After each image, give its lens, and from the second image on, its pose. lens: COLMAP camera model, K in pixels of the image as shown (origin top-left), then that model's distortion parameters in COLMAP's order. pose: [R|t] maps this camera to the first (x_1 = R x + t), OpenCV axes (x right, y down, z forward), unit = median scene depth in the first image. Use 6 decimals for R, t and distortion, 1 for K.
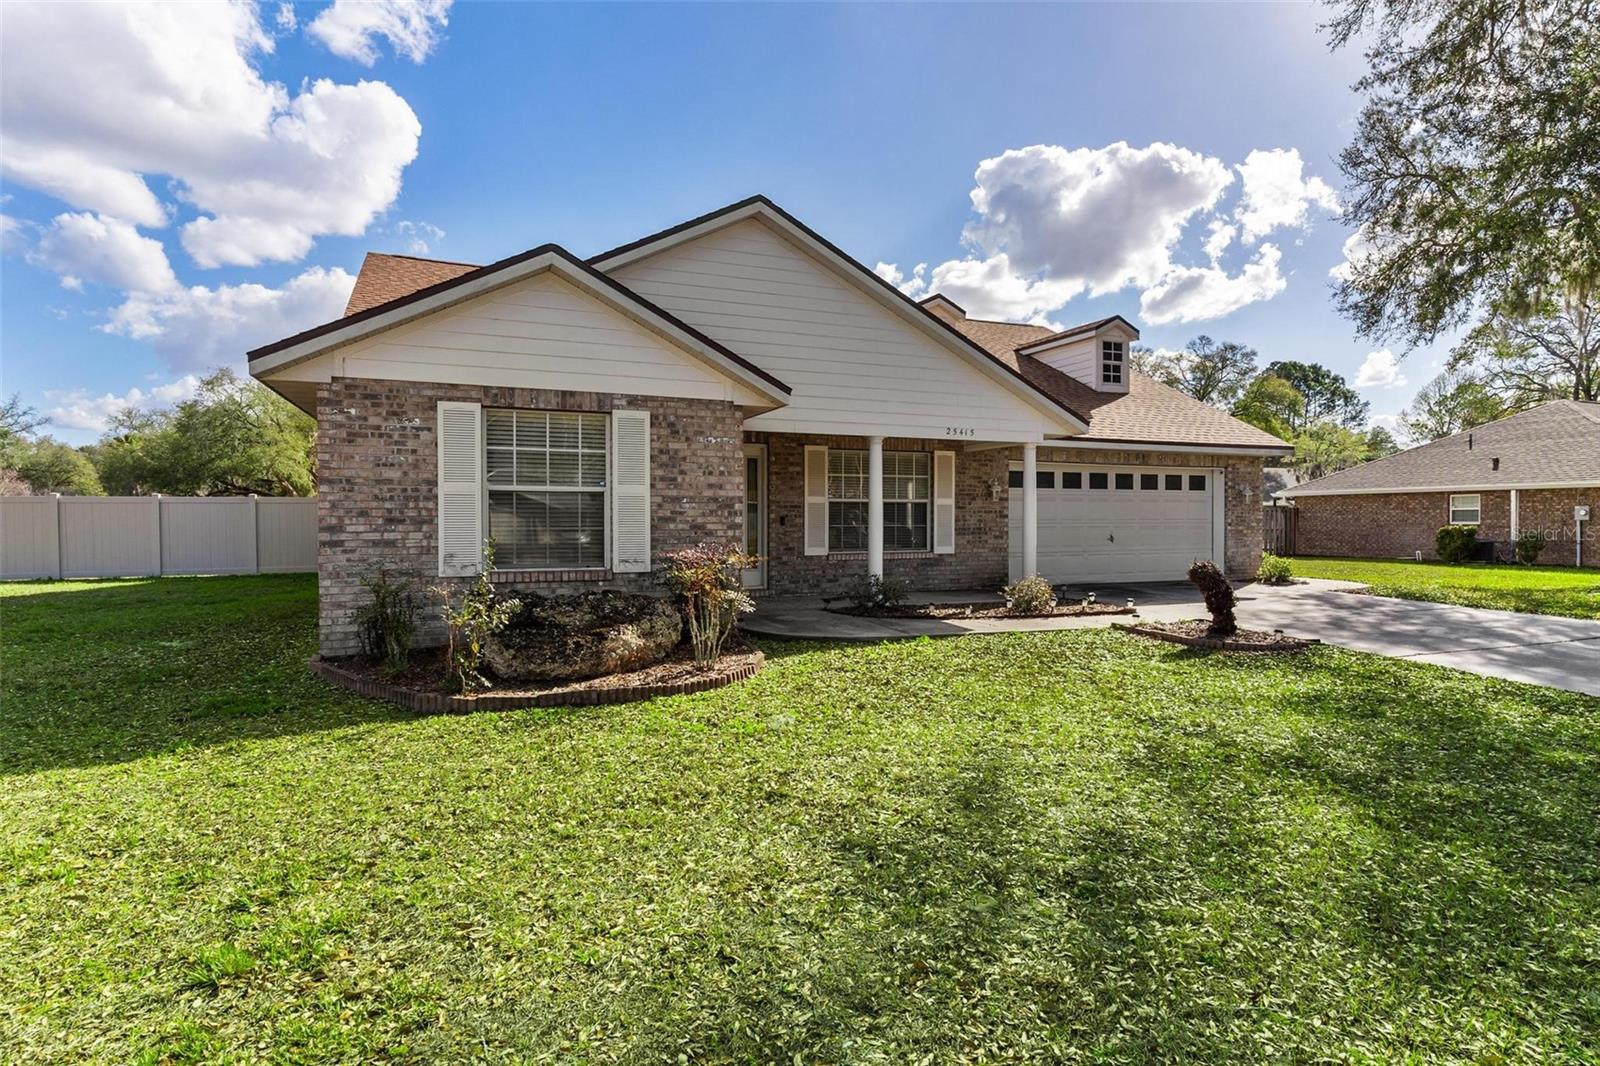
lens RADIAL K [[847.5, 0, 771.8], [0, 847.5, 532.4], [0, 0, 1]] dist [-0.002657, 0.000311]
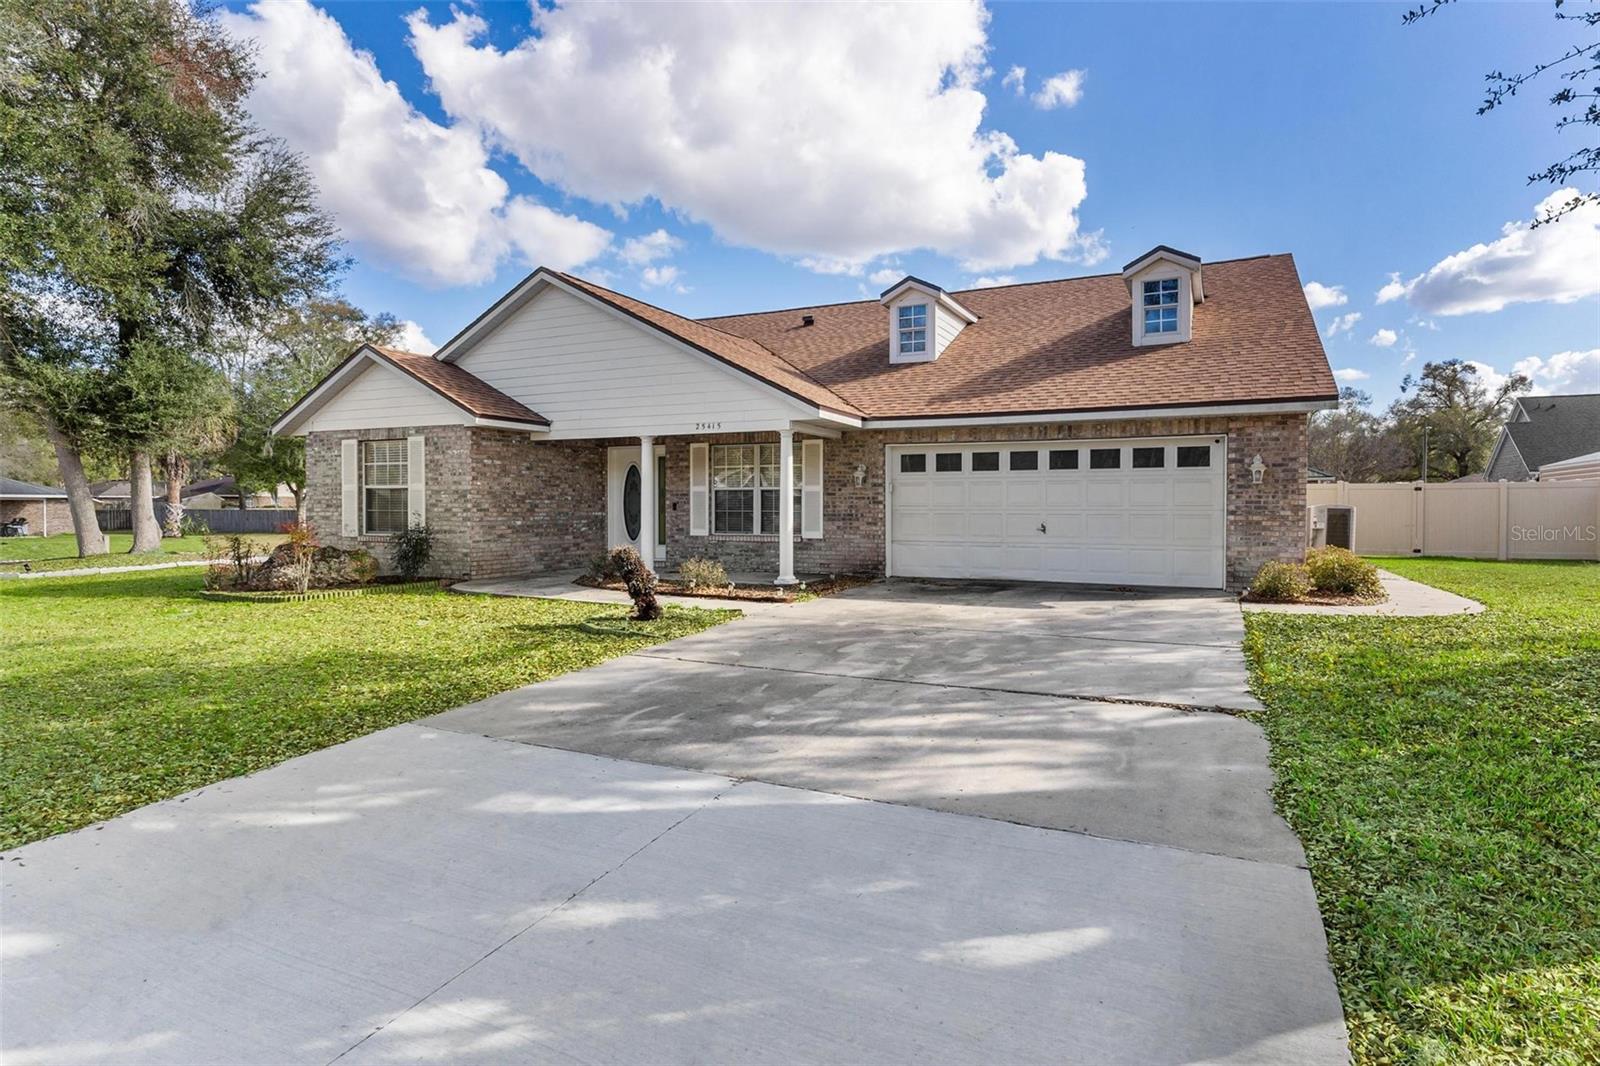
lens RADIAL K [[771.7, 0, 801.3], [0, 771.7, 526.2], [0, 0, 1]] dist [0.001705, 0.000562]
pose [[0.689637, 0.020630, -0.723862, 1.331476], [-0.012119, 0.999783, 0.016948, -0.008880], [0.724054, -0.002916, 0.689737, 0.507069]]
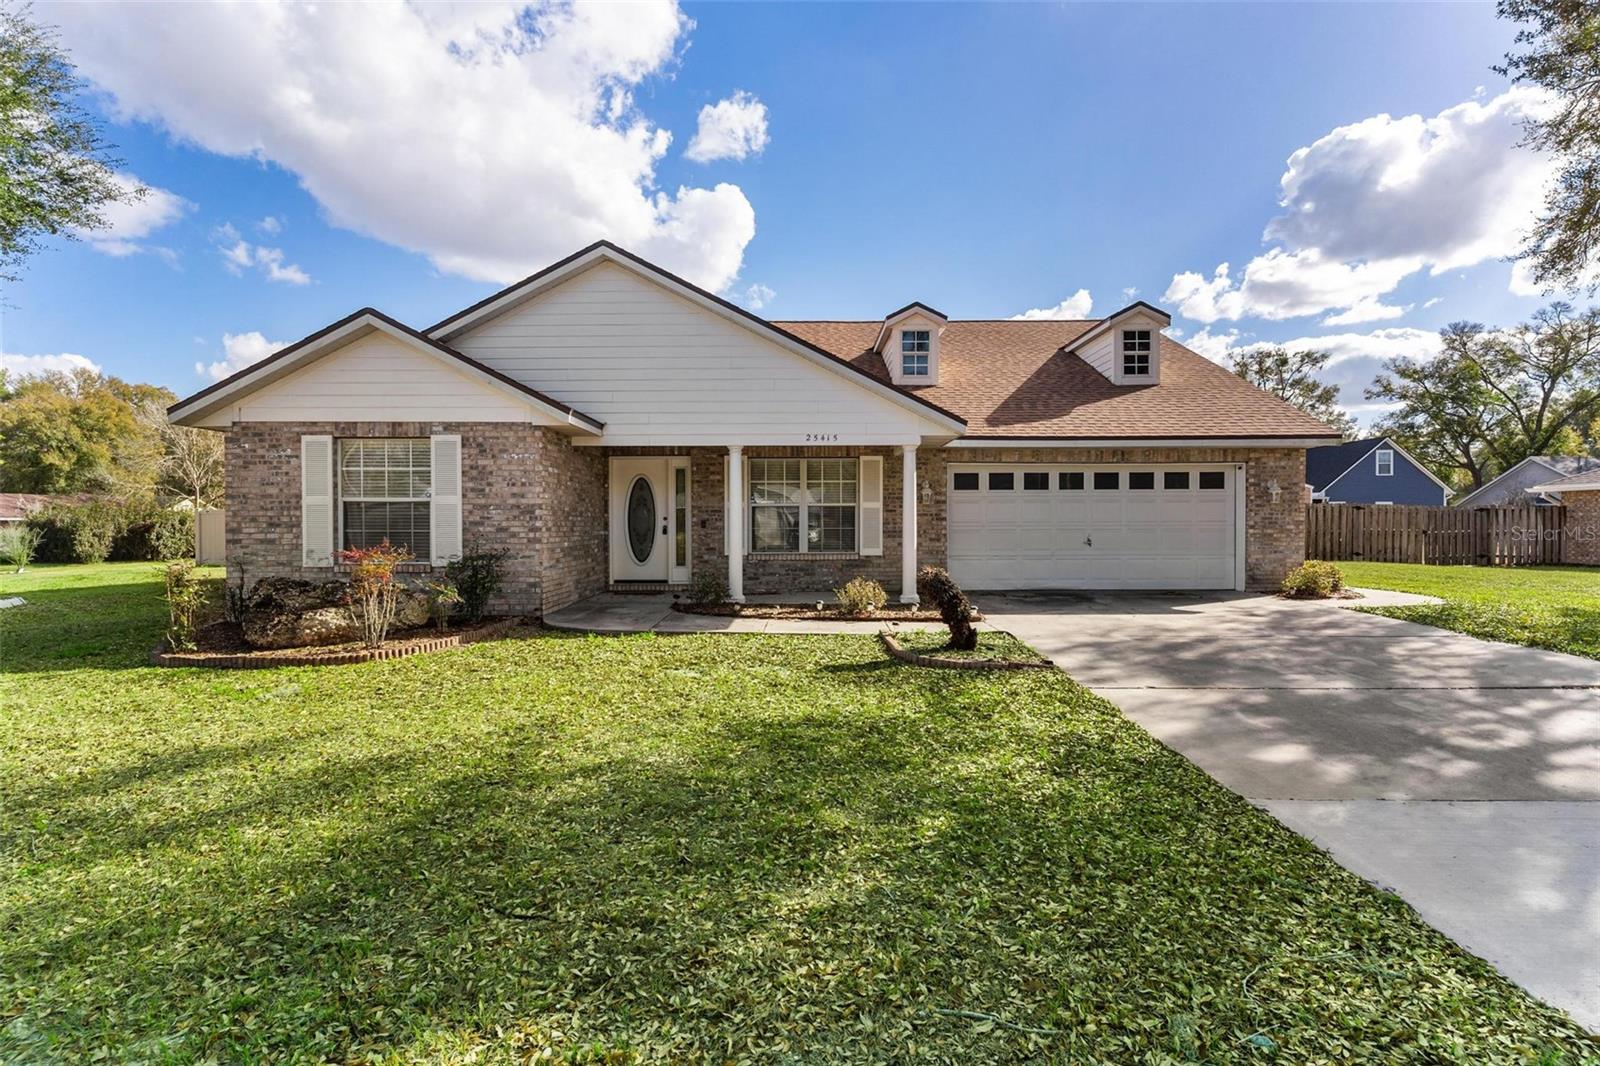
lens RADIAL K [[725.1, 0, 762.3], [0, 725.1, 537.7], [0, 0, 1]] dist [0.001964, -0.000022]
pose [[0.920922, 0.005845, -0.389704, 0.643598], [-0.003441, 0.999970, 0.006868, -0.003466], [0.389732, -0.004984, 0.920915, 0.202831]]
